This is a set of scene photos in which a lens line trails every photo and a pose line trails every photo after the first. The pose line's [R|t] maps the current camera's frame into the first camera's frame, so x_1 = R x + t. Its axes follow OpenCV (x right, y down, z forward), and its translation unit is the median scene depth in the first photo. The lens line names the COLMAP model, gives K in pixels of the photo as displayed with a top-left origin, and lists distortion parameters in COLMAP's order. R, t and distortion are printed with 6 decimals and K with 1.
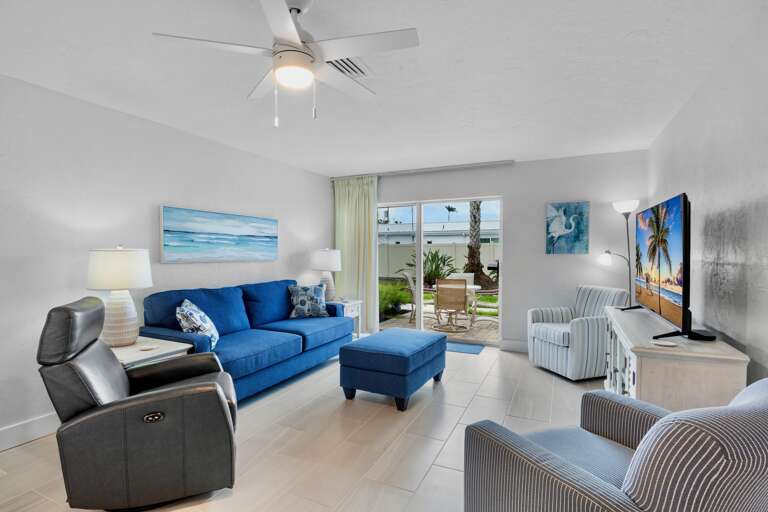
lens RADIAL K [[383.7, 0, 383.2], [0, 383.7, 258.8], [0, 0, 1]] dist [-0.026923, 0.000348]
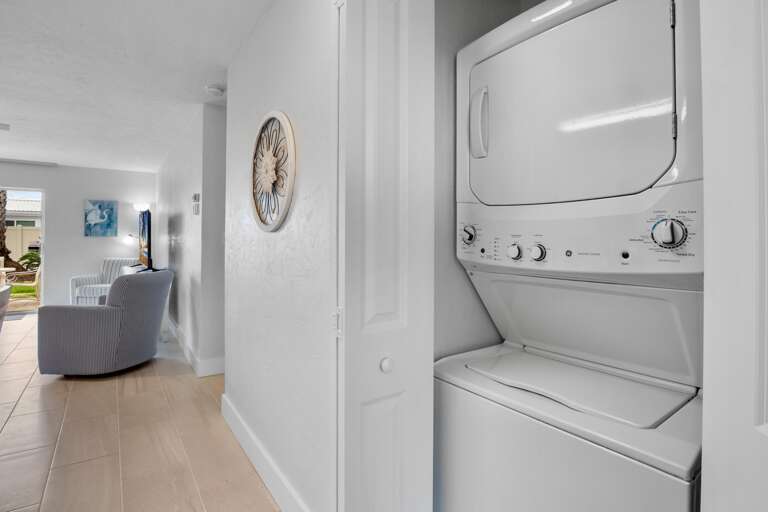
lens RADIAL K [[383.7, 0, 377.8], [0, 383.7, 237.5], [0, 0, 1]] dist [-0.026923, 0.000348]
pose [[0.494956, 0.008419, 0.868877, -0.232009], [0.009591, 0.999839, -0.015152, 0.022162], [-0.868865, 0.015833, 0.494796, -0.592603]]
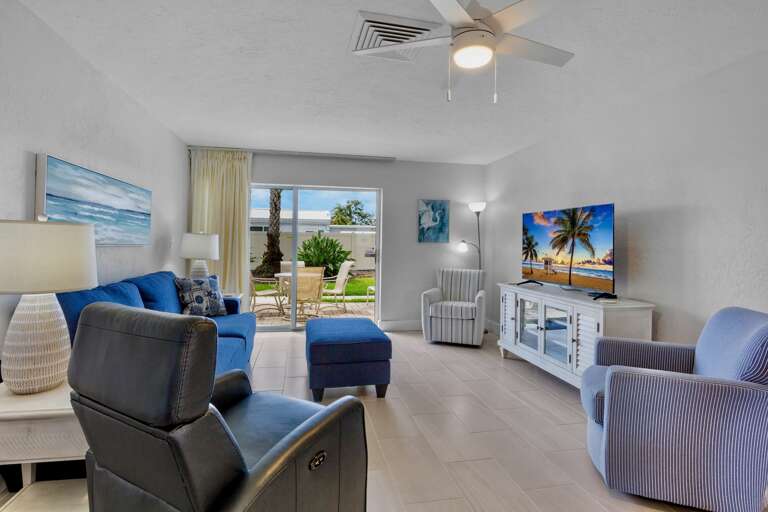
lens RADIAL K [[383.7, 0, 383.9], [0, 383.7, 237.7], [0, 0, 1]] dist [-0.026923, 0.000348]
pose [[0.797046, 0.022780, 0.603489, -0.372029], [-0.006801, 0.999564, -0.028748, 0.006992], [-0.603881, 0.018809, 0.796853, 0.137312]]
